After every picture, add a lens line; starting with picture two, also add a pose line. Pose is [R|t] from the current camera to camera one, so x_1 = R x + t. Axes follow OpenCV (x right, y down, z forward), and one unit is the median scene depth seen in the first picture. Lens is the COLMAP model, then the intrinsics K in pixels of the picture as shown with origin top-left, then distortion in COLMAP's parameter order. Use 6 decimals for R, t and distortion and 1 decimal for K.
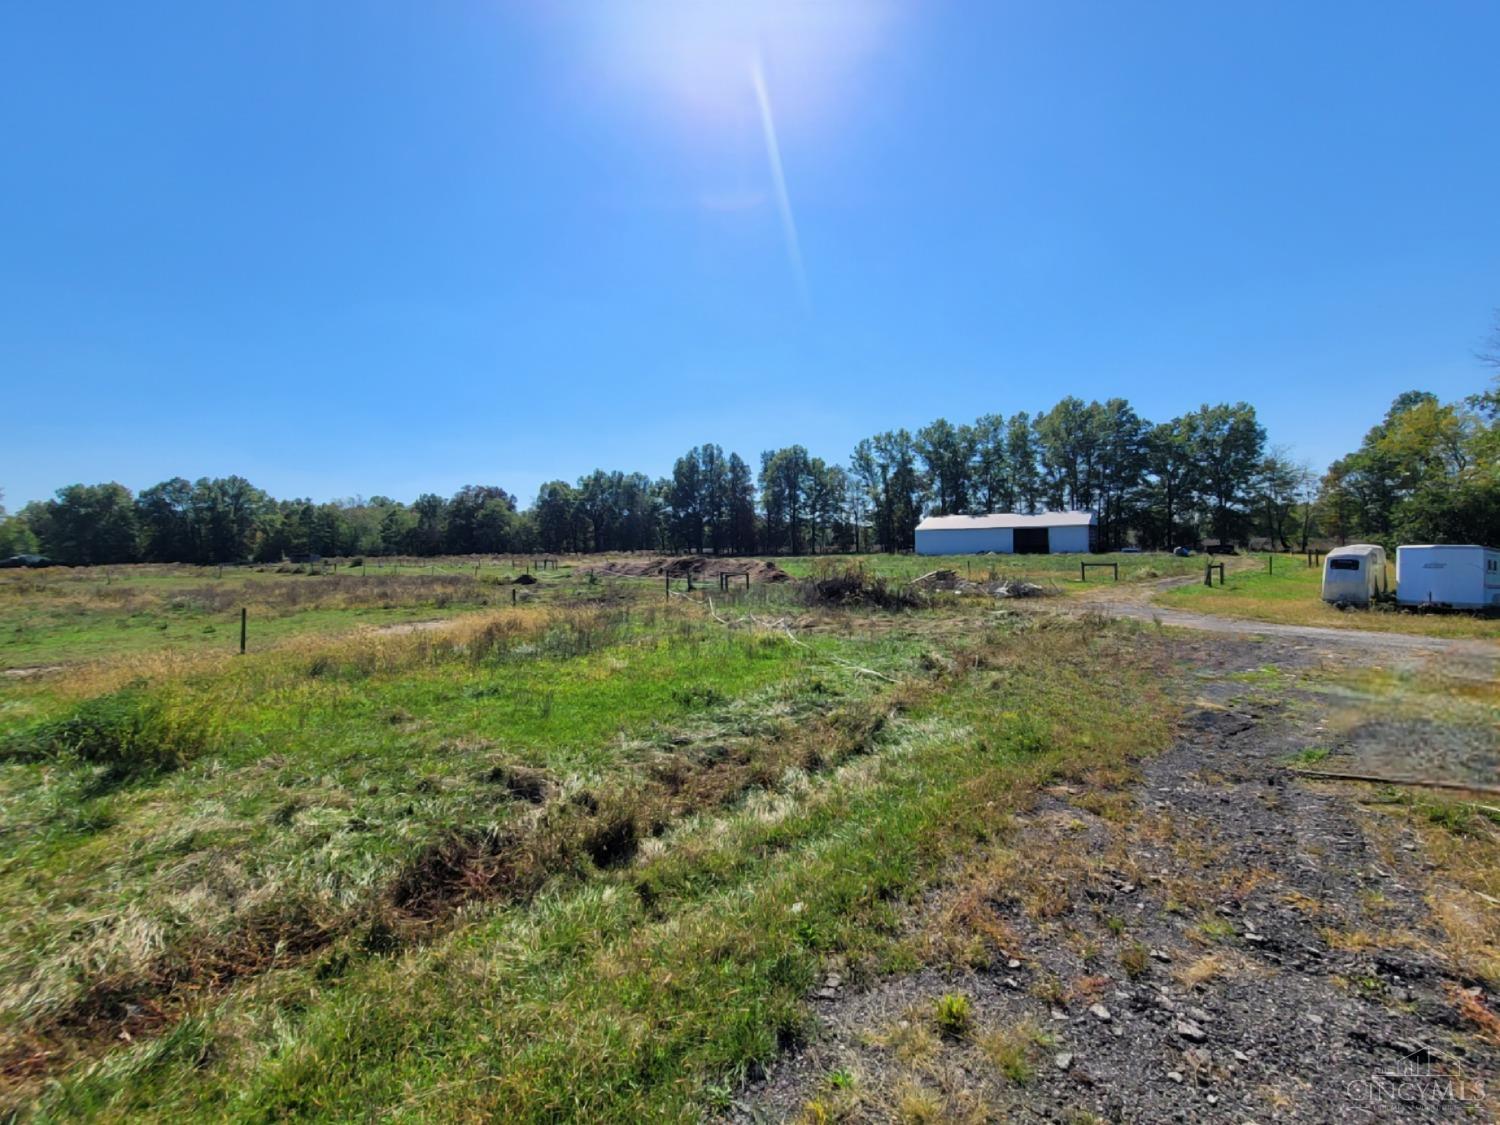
lens RADIAL K [[612.6, 0, 750.9], [0, 612.6, 555.0], [0, 0, 1]] dist [0.009948, -0.002728]
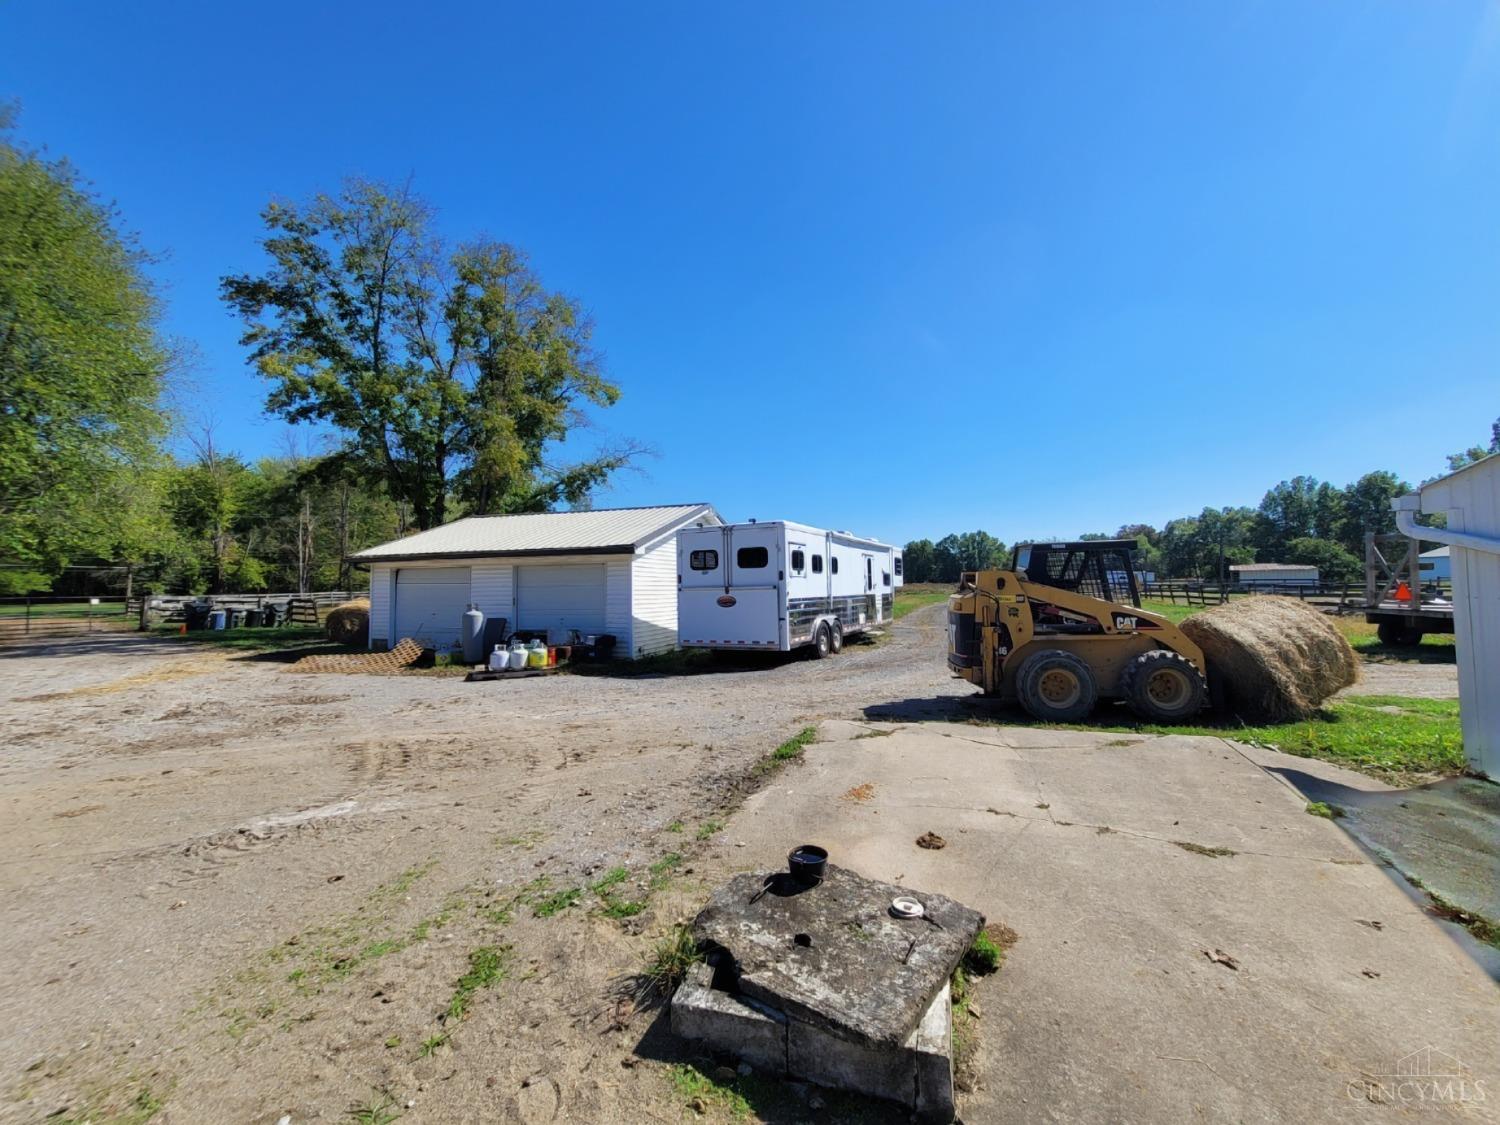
lens RADIAL K [[612.6, 0, 755.5], [0, 612.6, 556.6], [0, 0, 1]] dist [0.009948, -0.002728]
pose [[0.435193, -0.025349, -0.899980, 1.089488], [-0.015325, 0.999250, -0.035556, 0.018765], [0.900207, 0.029266, 0.434478, -0.683319]]
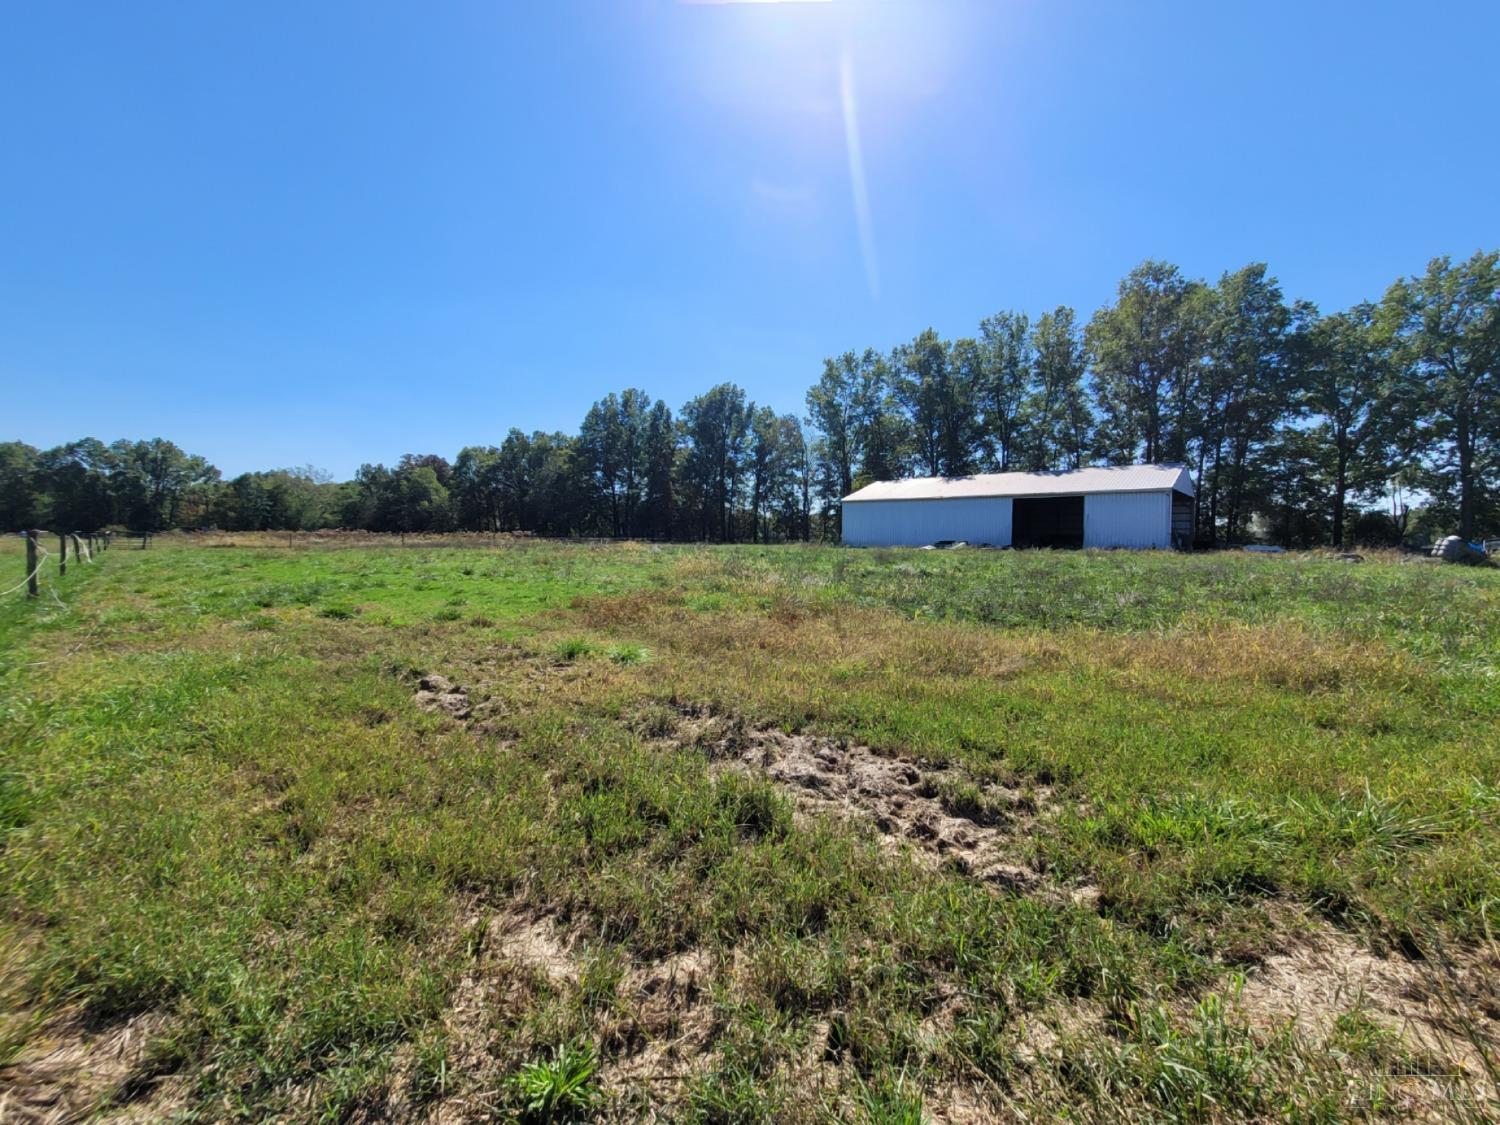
lens RADIAL K [[612.6, 0, 754.2], [0, 612.6, 552.7], [0, 0, 1]] dist [0.009948, -0.002728]
pose [[0.993669, 0.033480, -0.107244, 0.375388], [-0.032930, 0.999434, 0.006900, 0.007002], [0.107415, -0.003325, 0.994209, 0.660782]]
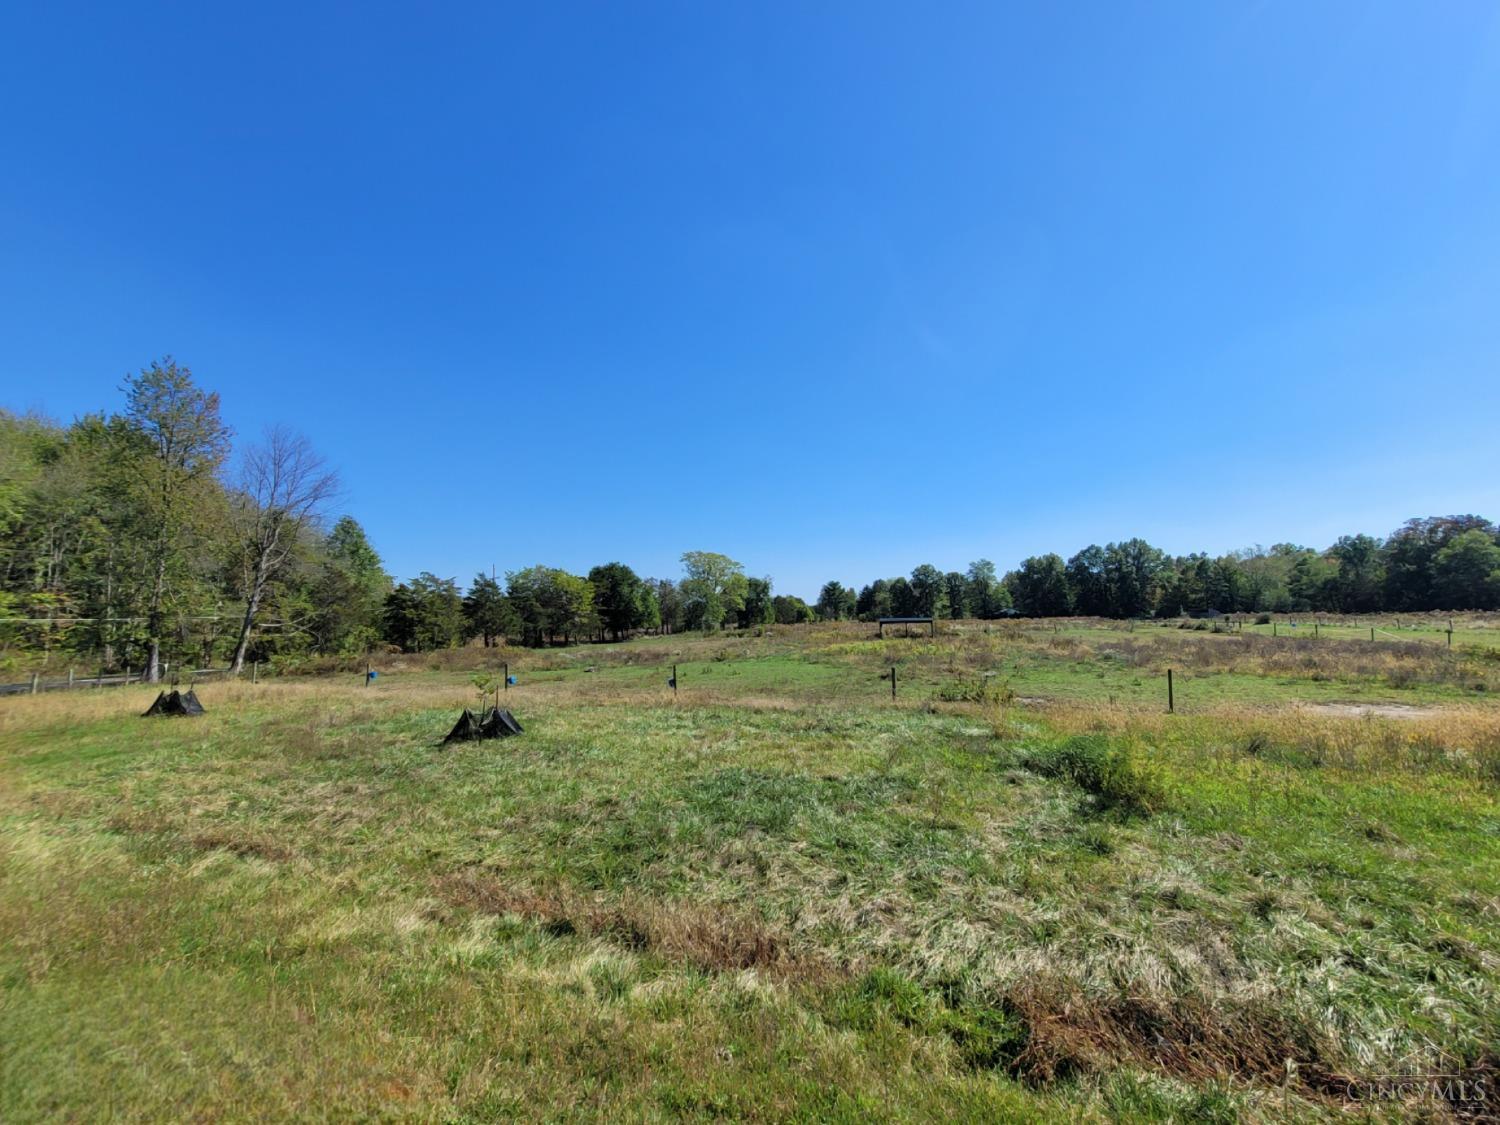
lens RADIAL K [[612.6, 0, 752.8], [0, 612.6, 553.3], [0, 0, 1]] dist [0.009948, -0.002728]
pose [[0.310079, -0.083543, -0.947033, -0.001982], [-0.002879, 0.996044, -0.088809, -0.002559], [0.950706, 0.030264, 0.308612, -0.004229]]
